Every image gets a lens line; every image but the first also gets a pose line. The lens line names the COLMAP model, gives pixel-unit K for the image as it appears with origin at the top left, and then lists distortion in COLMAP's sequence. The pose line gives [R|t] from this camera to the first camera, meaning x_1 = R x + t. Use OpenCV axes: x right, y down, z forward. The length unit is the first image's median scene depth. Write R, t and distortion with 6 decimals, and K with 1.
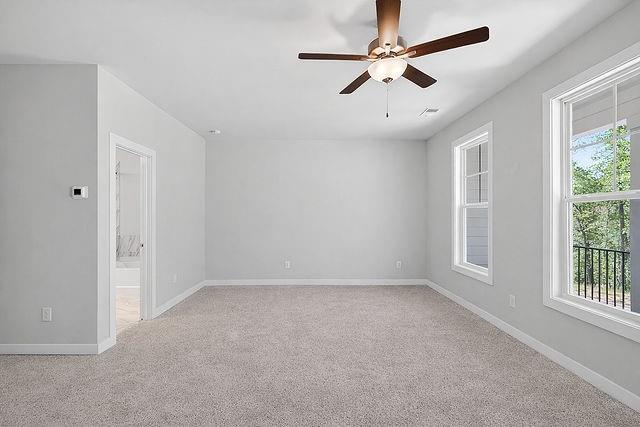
lens RADIAL K [[306.3, 0, 315.4], [0, 306.3, 214.8], [0, 0, 1]] dist [0.001335, -0.001903]
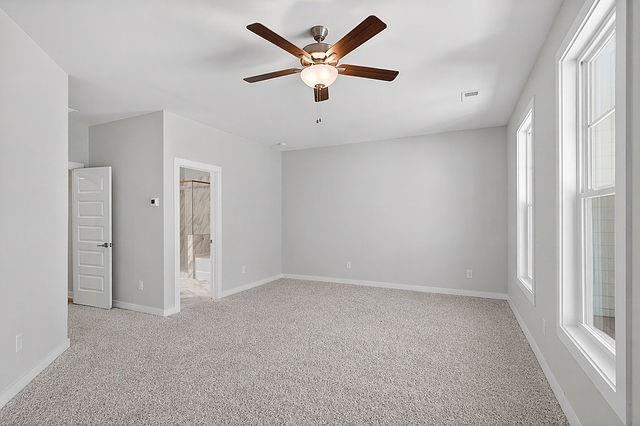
lens RADIAL K [[306.3, 0, 320.6], [0, 306.3, 216.6], [0, 0, 1]] dist [0.001335, -0.001903]
pose [[0.894541, -0.003042, -0.446975, 0.421221], [0.004621, 0.999986, 0.002442, -0.004324], [0.446961, -0.004250, 0.894543, 0.052315]]
